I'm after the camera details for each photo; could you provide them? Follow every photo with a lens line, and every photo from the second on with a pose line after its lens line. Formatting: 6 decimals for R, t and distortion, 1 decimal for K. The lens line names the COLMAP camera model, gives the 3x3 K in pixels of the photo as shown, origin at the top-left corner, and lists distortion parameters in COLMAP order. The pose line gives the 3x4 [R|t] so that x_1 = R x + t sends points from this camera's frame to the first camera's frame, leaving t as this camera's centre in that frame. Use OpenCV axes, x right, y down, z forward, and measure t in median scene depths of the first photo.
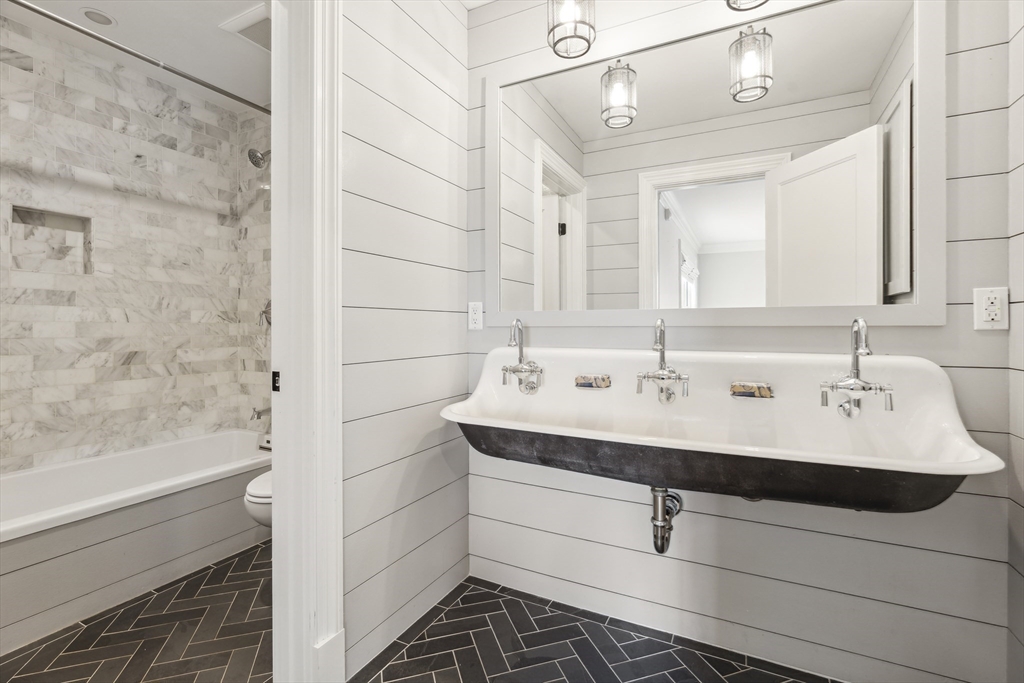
lens RADIAL K [[471.0, 0, 507.6], [0, 471.0, 335.7], [0, 0, 1]] dist [-0.016995, 0.001672]
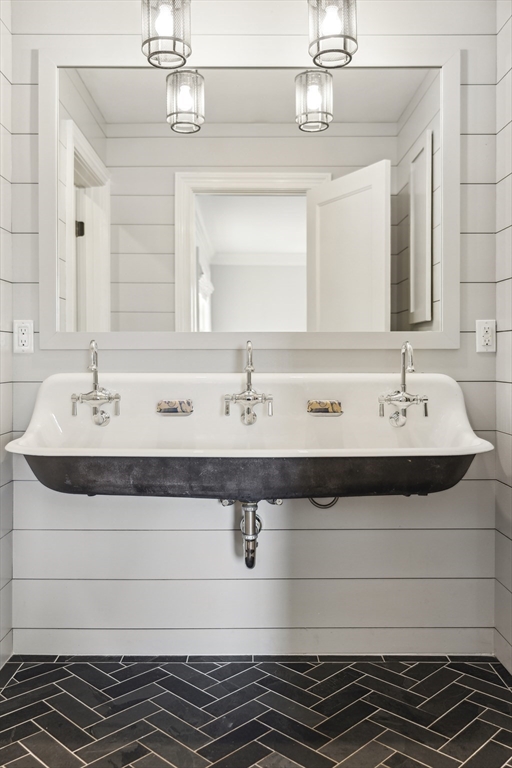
lens RADIAL K [[659.5, 0, 257.3], [0, 659.5, 383.2], [0, 0, 1]] dist [-0.036172, 0.026990]
pose [[0.888050, -0.017792, 0.459403, -0.279432], [0.007706, 0.999687, 0.023821, 0.018641], [-0.459683, -0.017614, 0.887909, -0.255529]]
